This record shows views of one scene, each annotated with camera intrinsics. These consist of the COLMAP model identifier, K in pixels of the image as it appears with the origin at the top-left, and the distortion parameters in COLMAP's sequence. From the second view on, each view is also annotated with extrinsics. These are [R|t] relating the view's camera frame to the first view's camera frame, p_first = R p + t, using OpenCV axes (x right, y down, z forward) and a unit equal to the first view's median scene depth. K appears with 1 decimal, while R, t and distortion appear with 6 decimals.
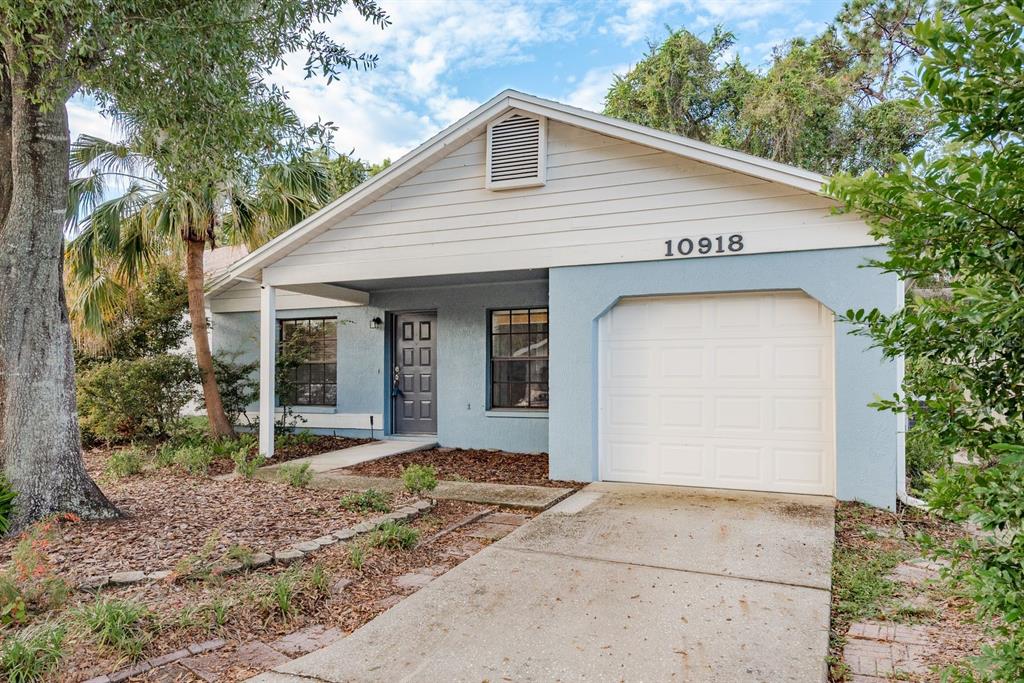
lens RADIAL K [[521.8, 0, 511.6], [0, 521.8, 353.0], [0, 0, 1]] dist [0.002638, 0.000132]
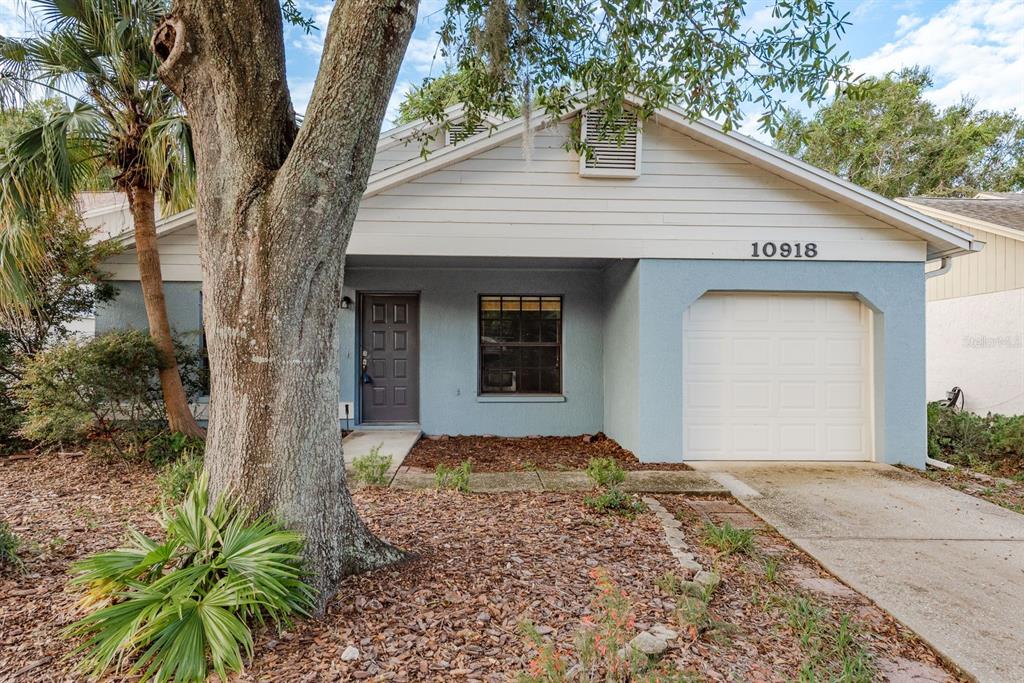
lens RADIAL K [[481.2, 0, 512.0], [0, 481.2, 341.5], [0, 0, 1]] dist [0.001766, 0.000256]
pose [[0.939060, 0.019157, 0.343220, -0.519252], [-0.021102, 0.999775, 0.001932, 0.005037], [-0.343106, -0.009057, 0.939253, 0.198052]]
